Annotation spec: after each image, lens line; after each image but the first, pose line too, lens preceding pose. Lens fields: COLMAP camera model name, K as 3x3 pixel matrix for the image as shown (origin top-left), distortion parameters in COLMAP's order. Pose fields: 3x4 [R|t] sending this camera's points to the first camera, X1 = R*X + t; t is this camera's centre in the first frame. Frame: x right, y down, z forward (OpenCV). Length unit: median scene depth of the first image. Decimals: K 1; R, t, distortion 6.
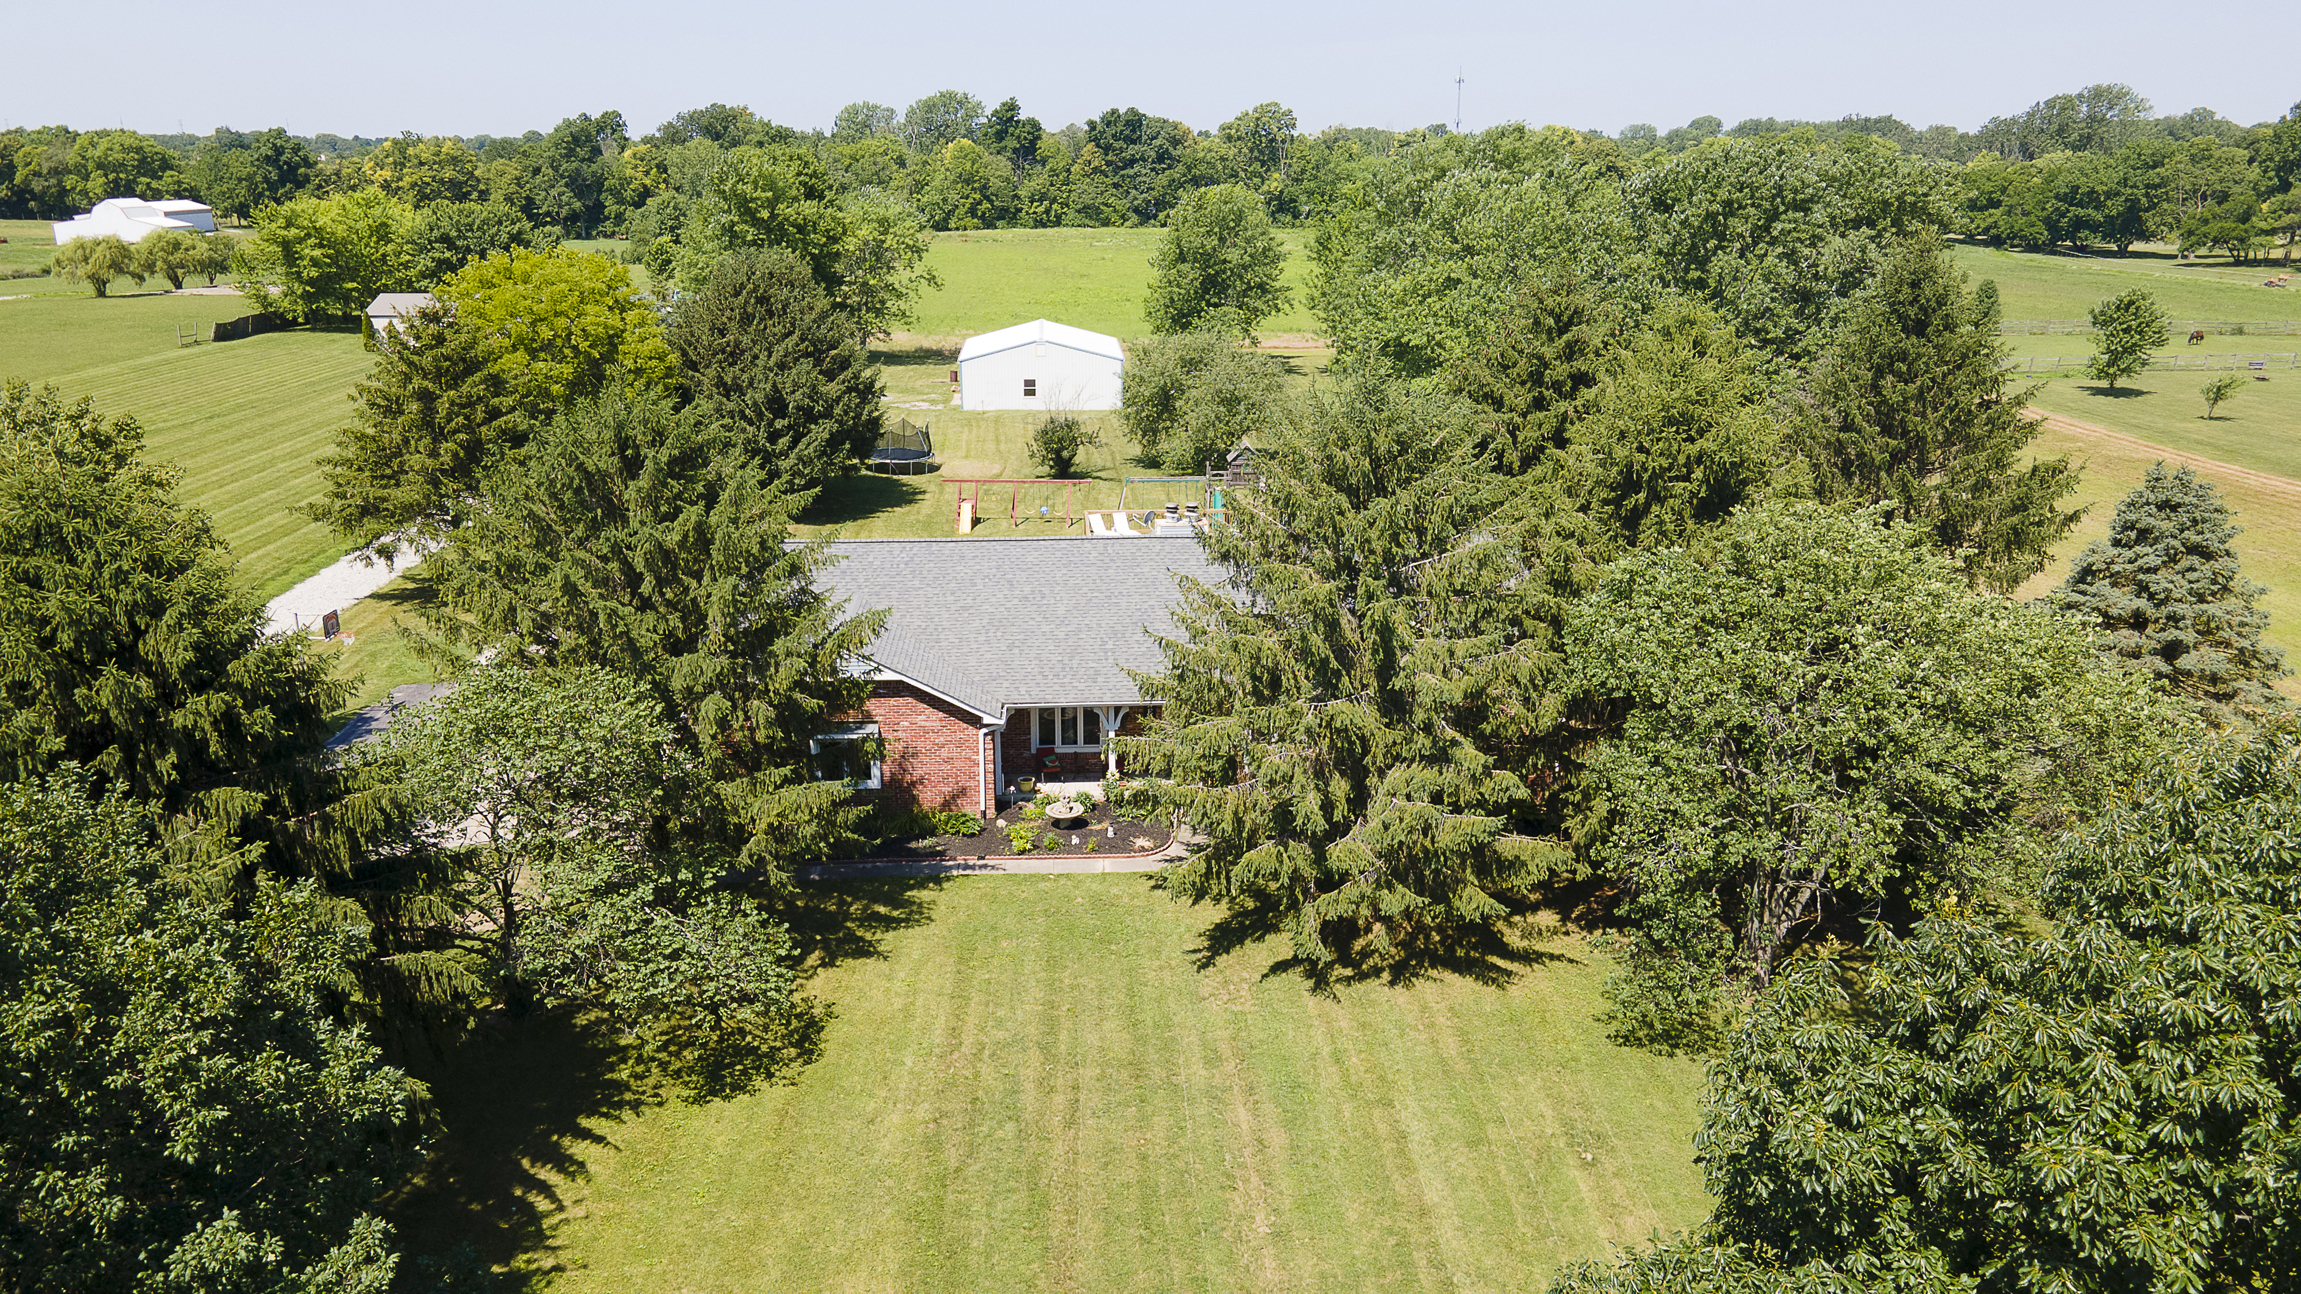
lens RADIAL K [[1666.9, 0, 1150.5], [0, 1666.9, 647.0], [0, 0, 1]] dist [0.028768, -0.004449]
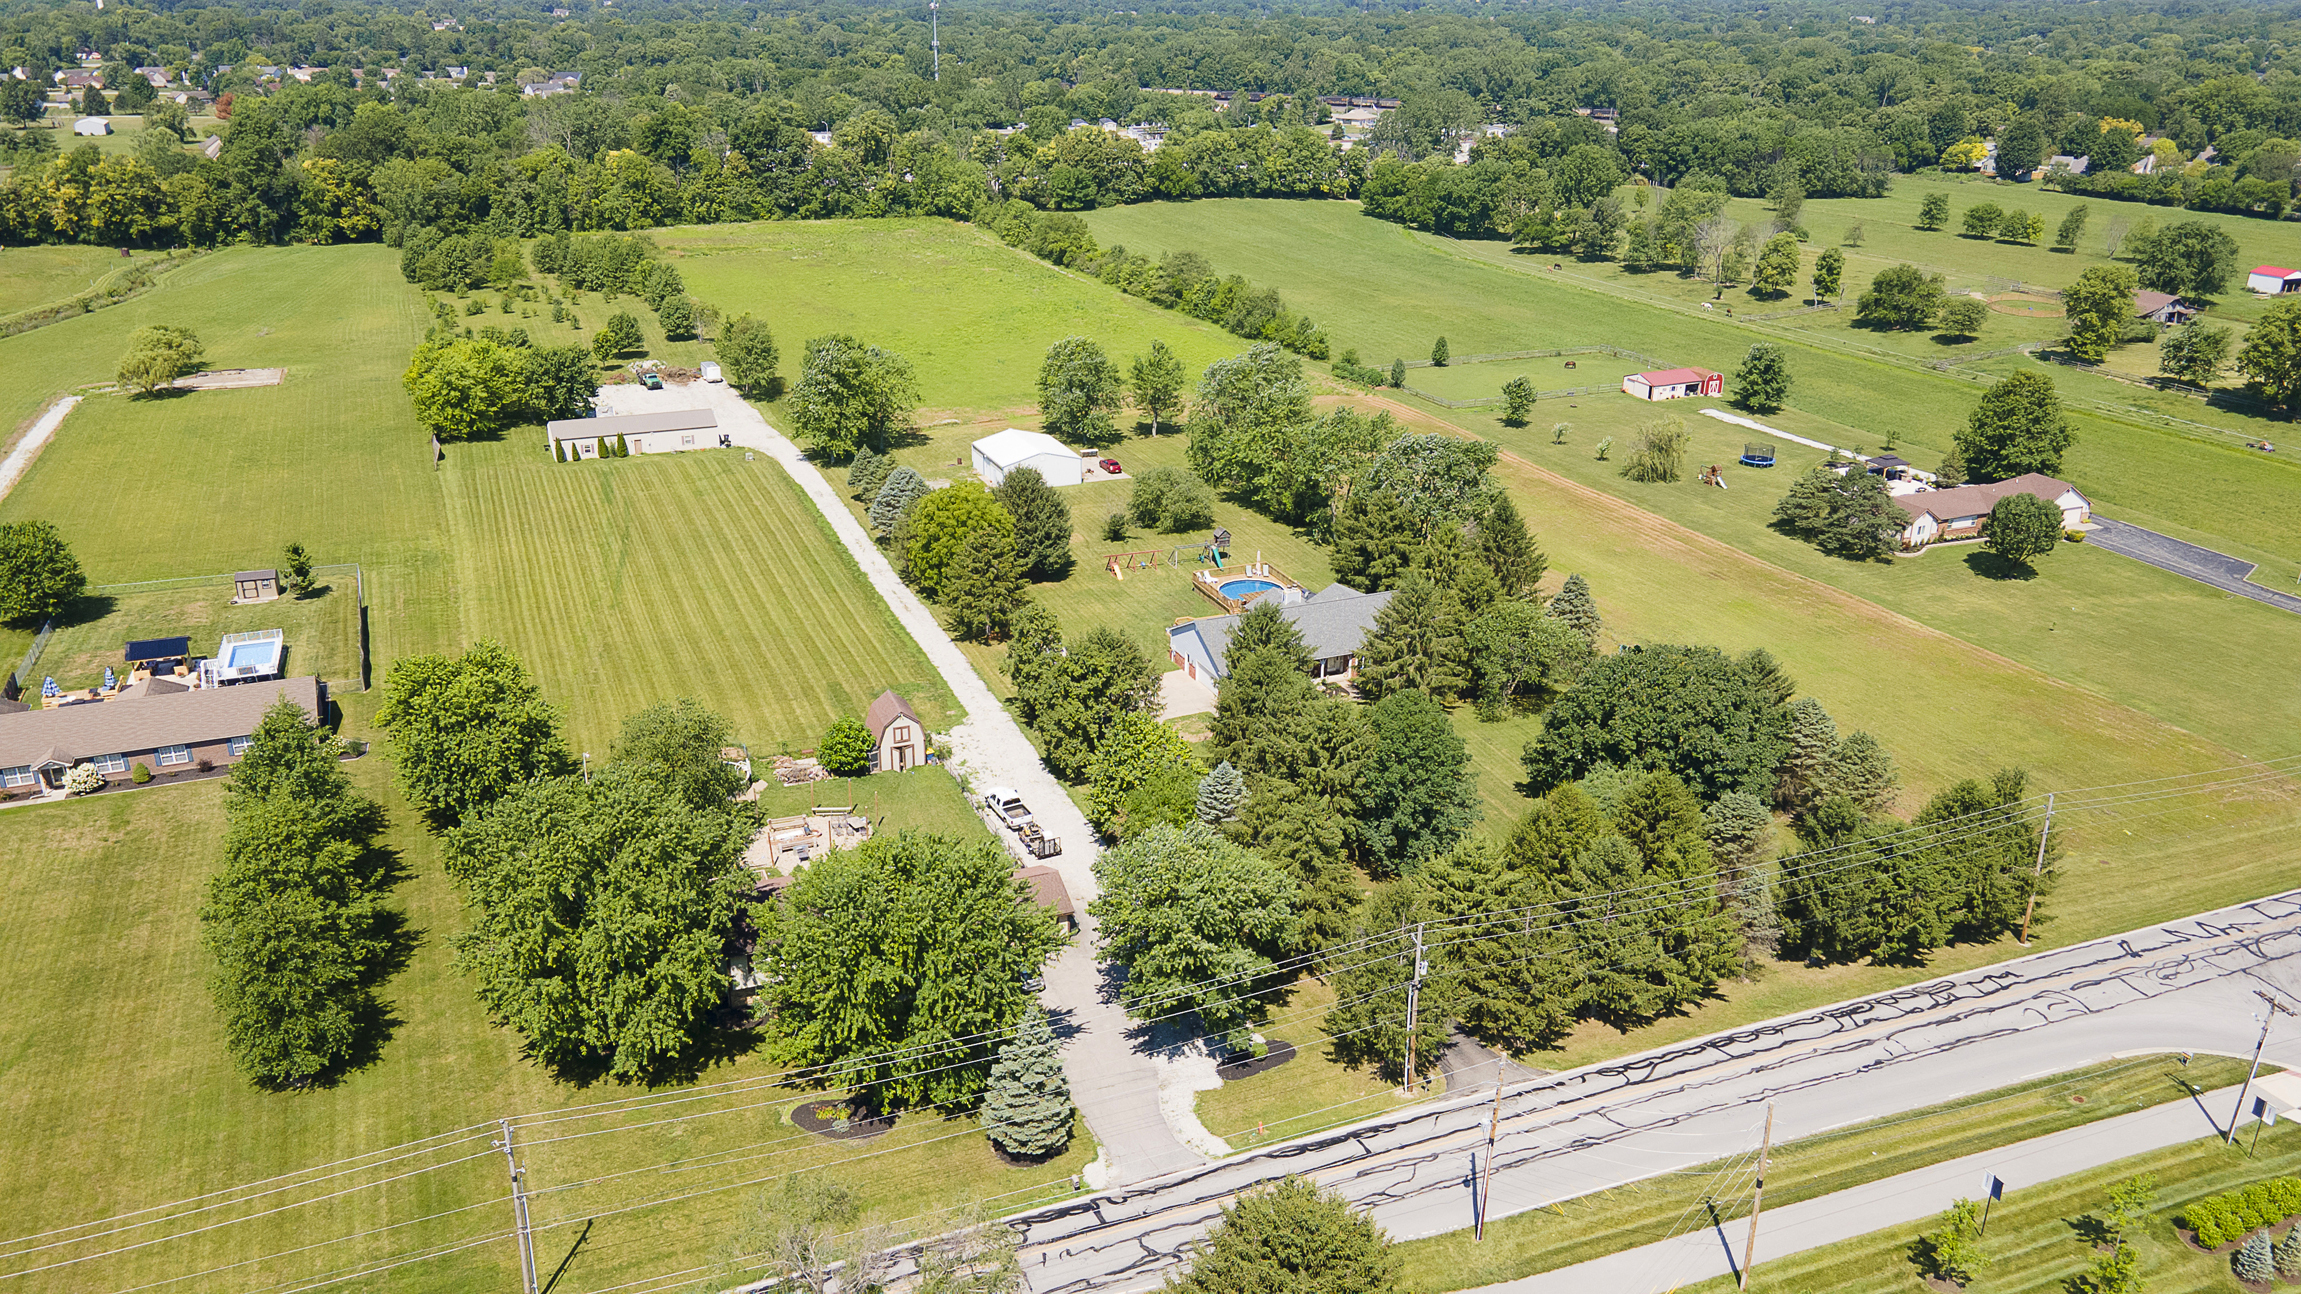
lens RADIAL K [[1663.5, 0, 1150.5], [0, 1663.5, 647.0], [0, 0, 1]] dist [0.037391, 0.007545]
pose [[0.938564, -0.119594, 0.323721, -0.847224], [0.087607, 0.989874, 0.111693, -0.233587], [-0.333801, -0.076471, 0.939537, -1.240757]]
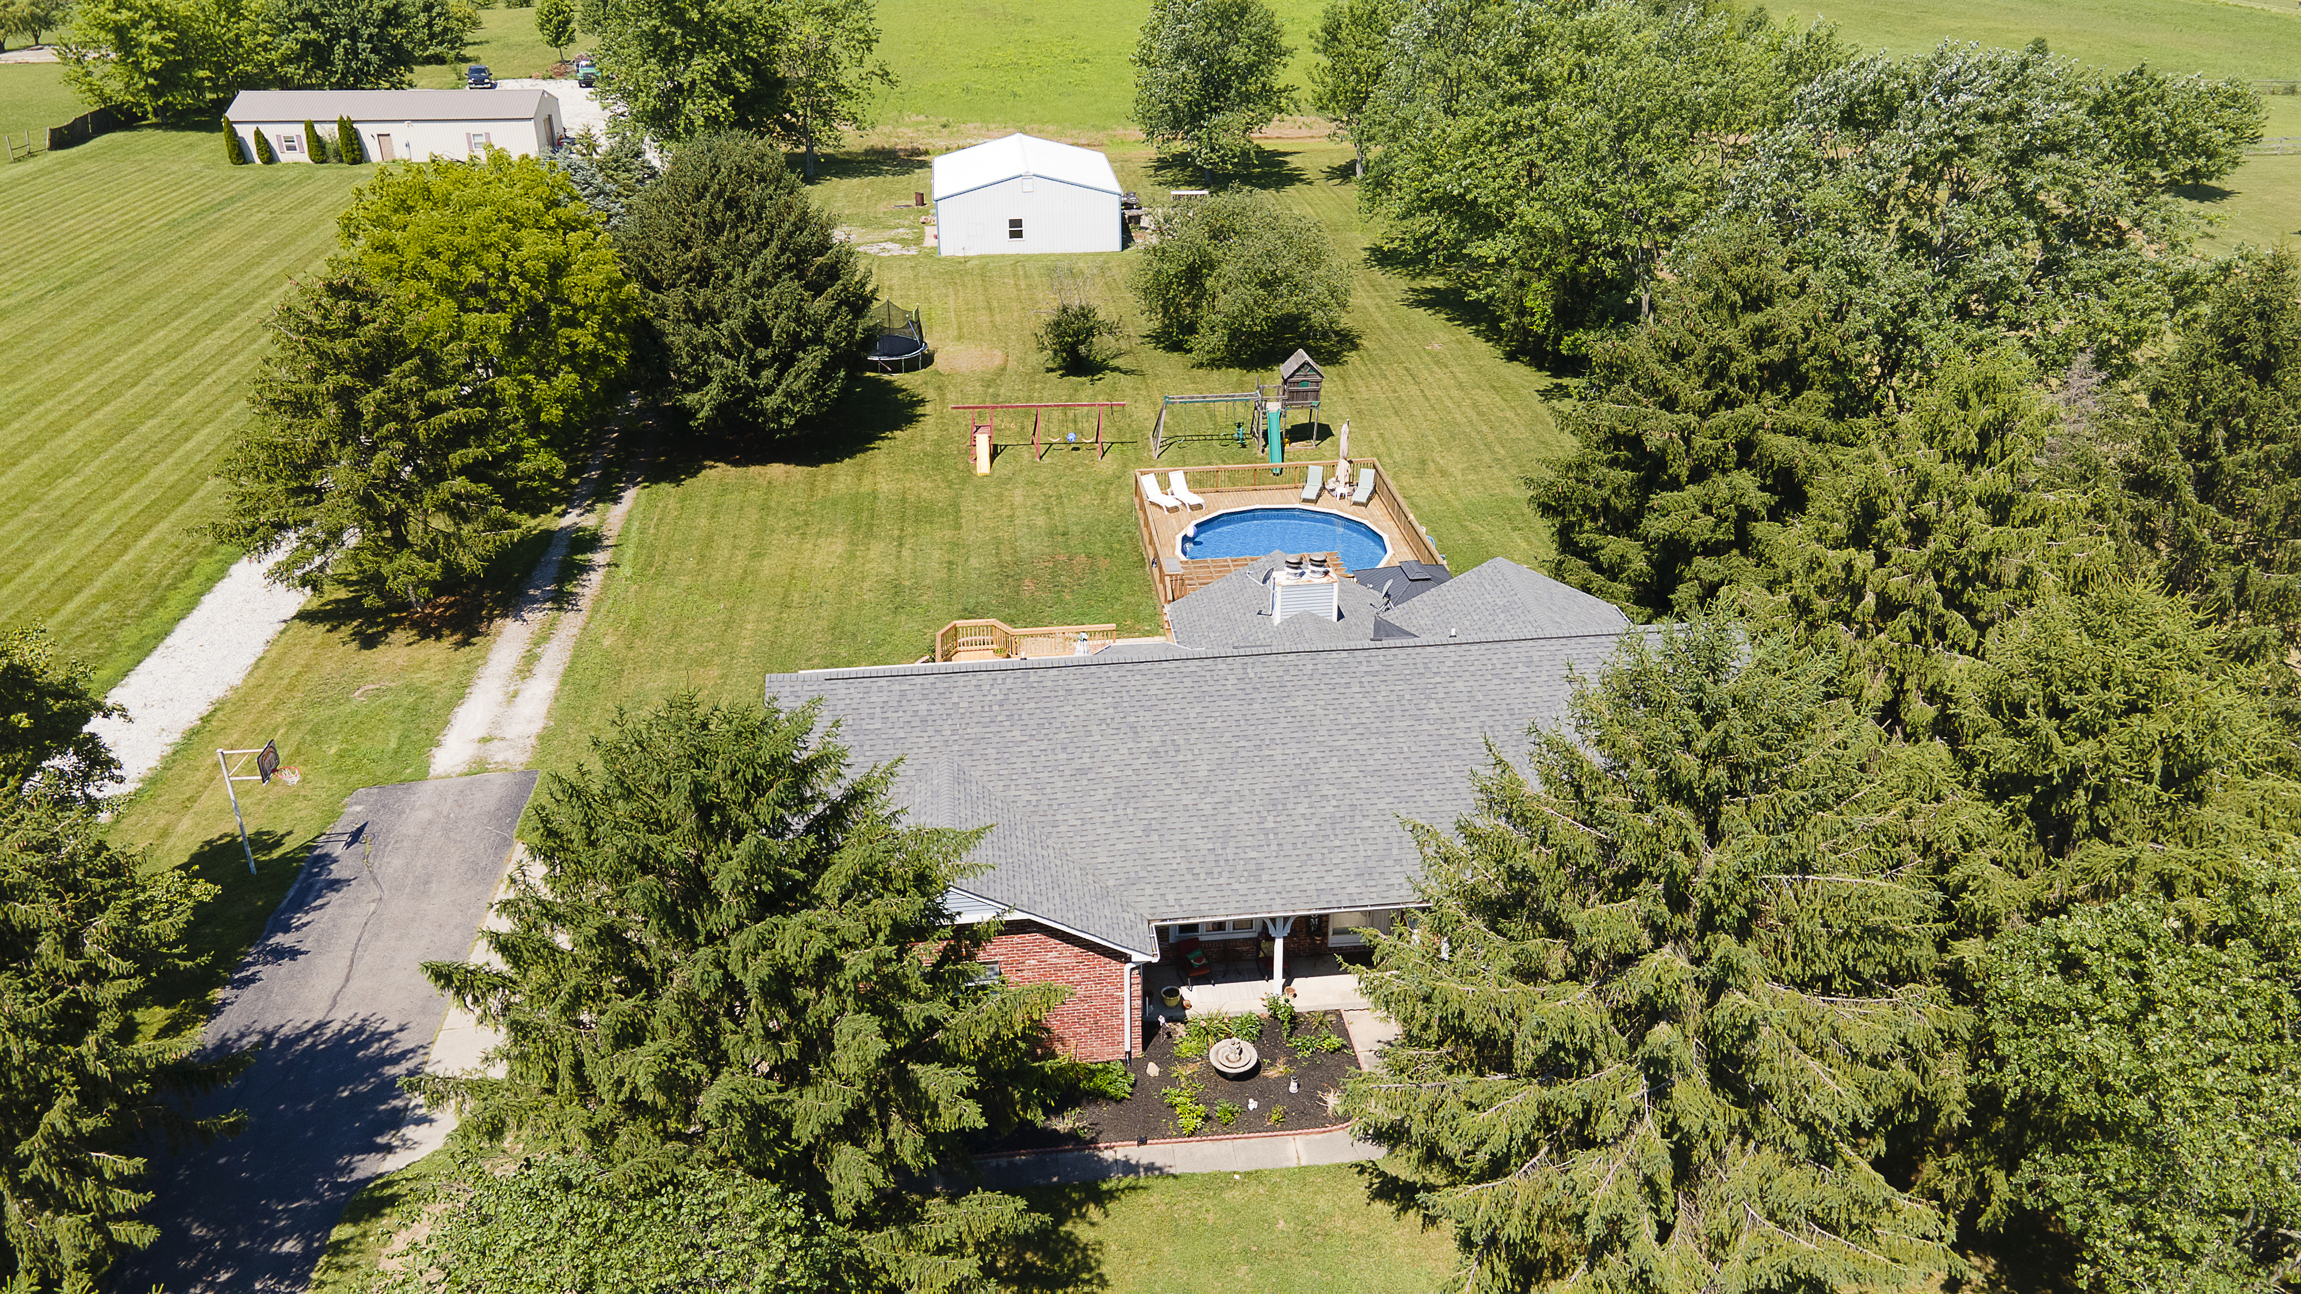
lens RADIAL K [[1663.5, 0, 1150.5], [0, 1663.5, 647.0], [0, 0, 1]] dist [0.037391, 0.007545]
pose [[0.998659, -0.030494, 0.041836, -0.064201], [0.022697, 0.984204, 0.175578, -0.129891], [-0.046529, -0.174393, 0.983576, 0.128715]]
